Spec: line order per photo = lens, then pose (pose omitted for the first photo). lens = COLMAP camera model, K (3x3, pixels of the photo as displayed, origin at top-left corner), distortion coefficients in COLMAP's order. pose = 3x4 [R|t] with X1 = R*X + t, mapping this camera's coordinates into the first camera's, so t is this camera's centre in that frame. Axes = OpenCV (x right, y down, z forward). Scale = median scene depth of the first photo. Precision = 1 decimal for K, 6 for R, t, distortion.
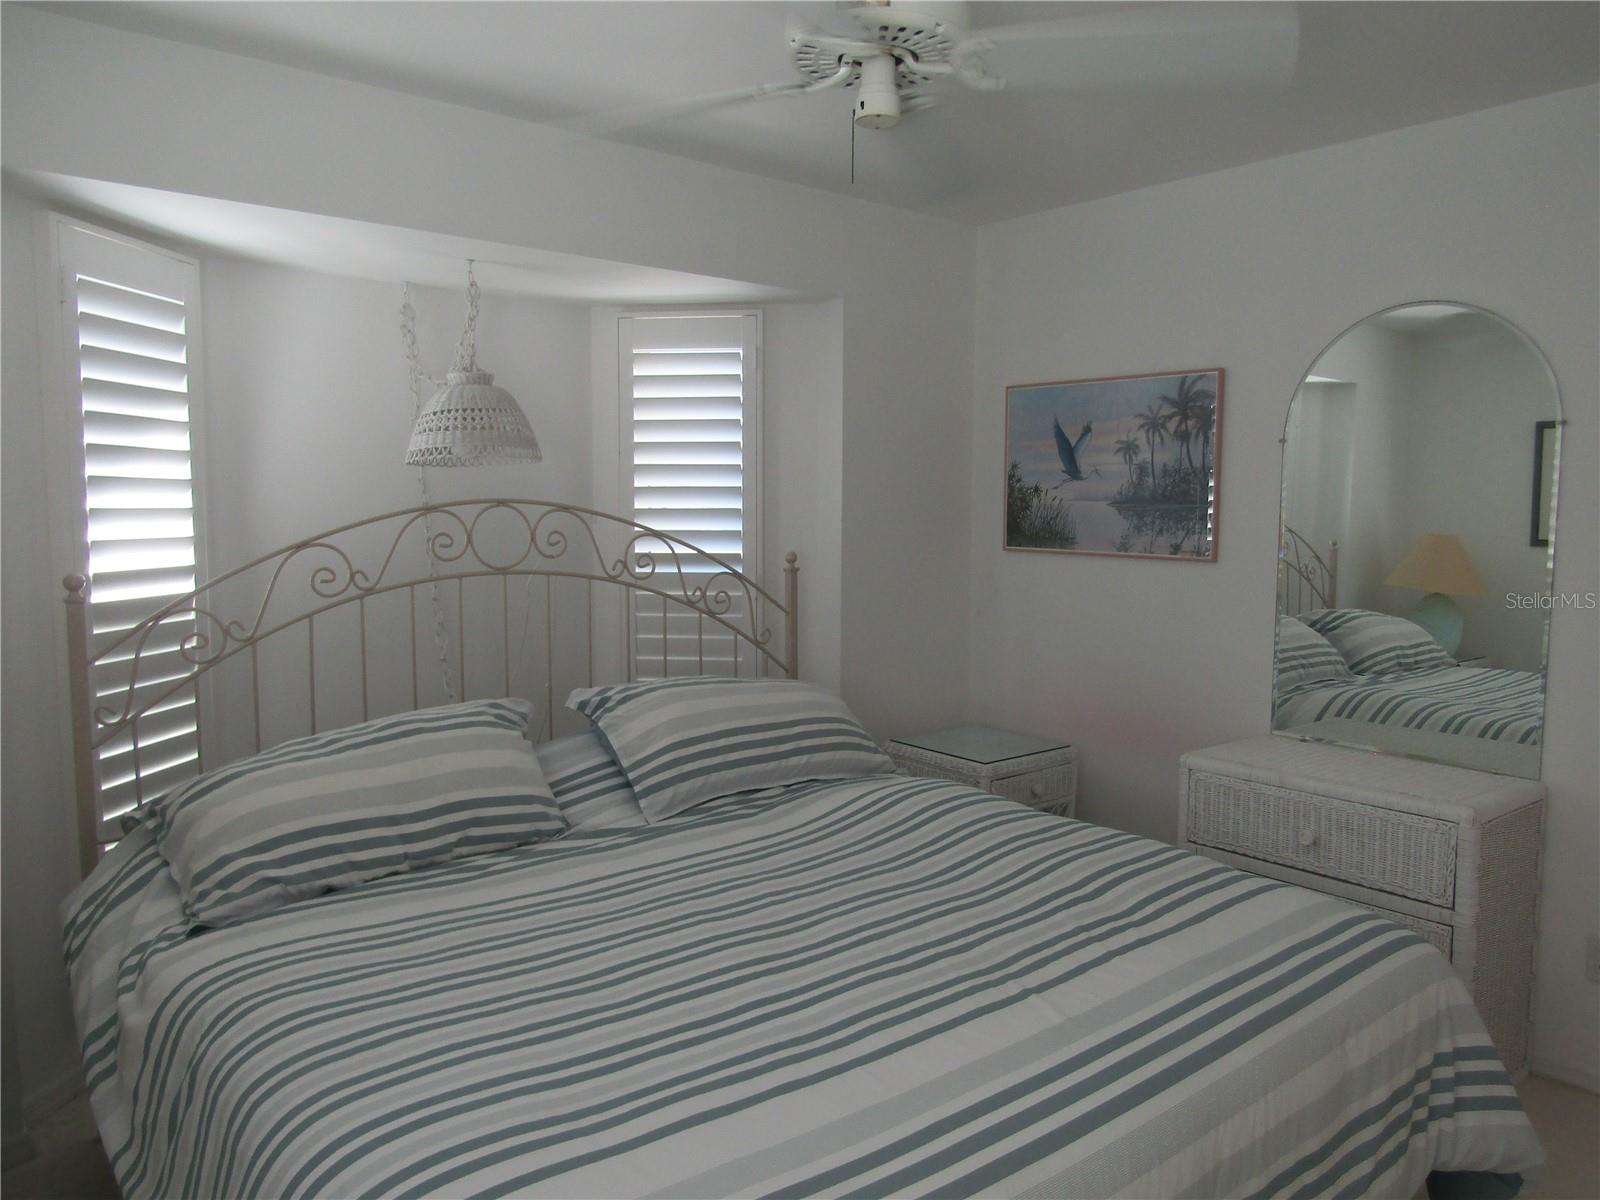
lens RADIAL K [[1143.3, 0, 795.0], [0, 1143.3, 606.6], [0, 0, 1]] dist [0.002252, -0.005693]
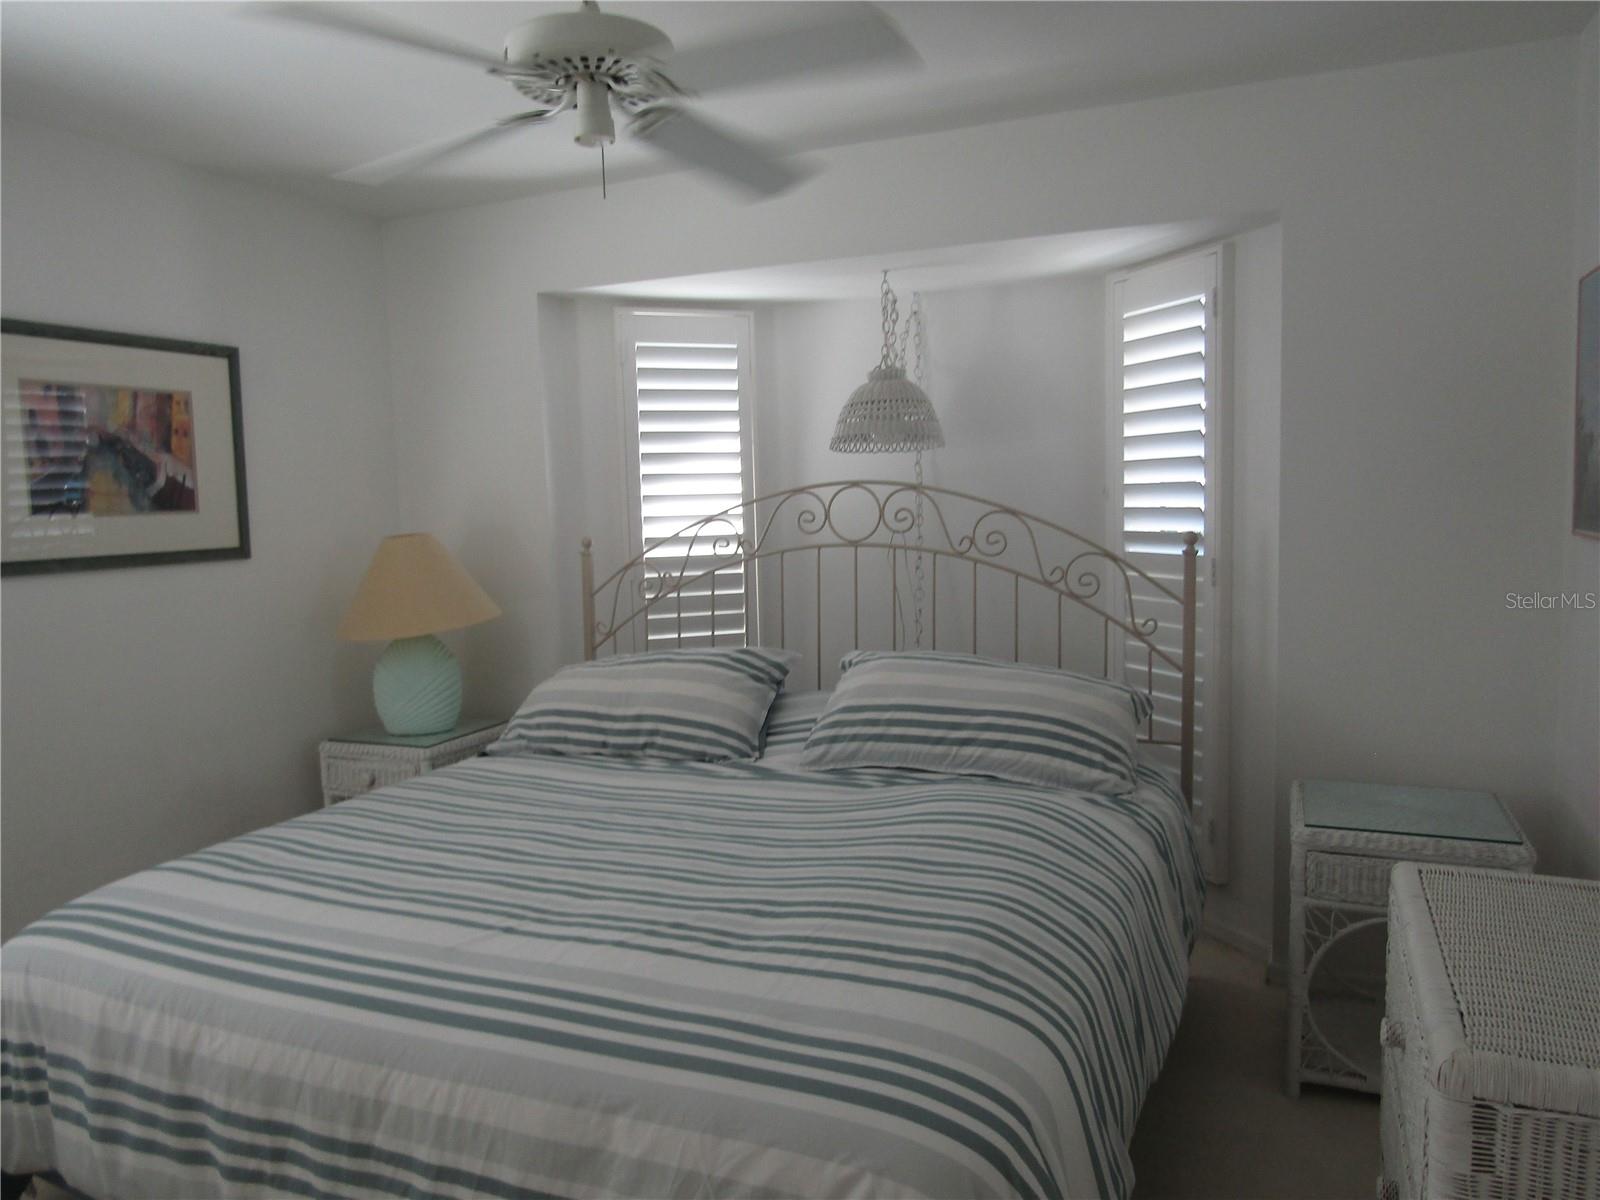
lens RADIAL K [[1143.3, 0, 794.3], [0, 1143.3, 594.1], [0, 0, 1]] dist [0.002252, -0.005693]
pose [[0.458914, 0.064297, -0.886151, 0.763887], [-0.052650, 0.997593, 0.045117, -0.029996], [0.886919, 0.025951, 0.461195, 0.431303]]
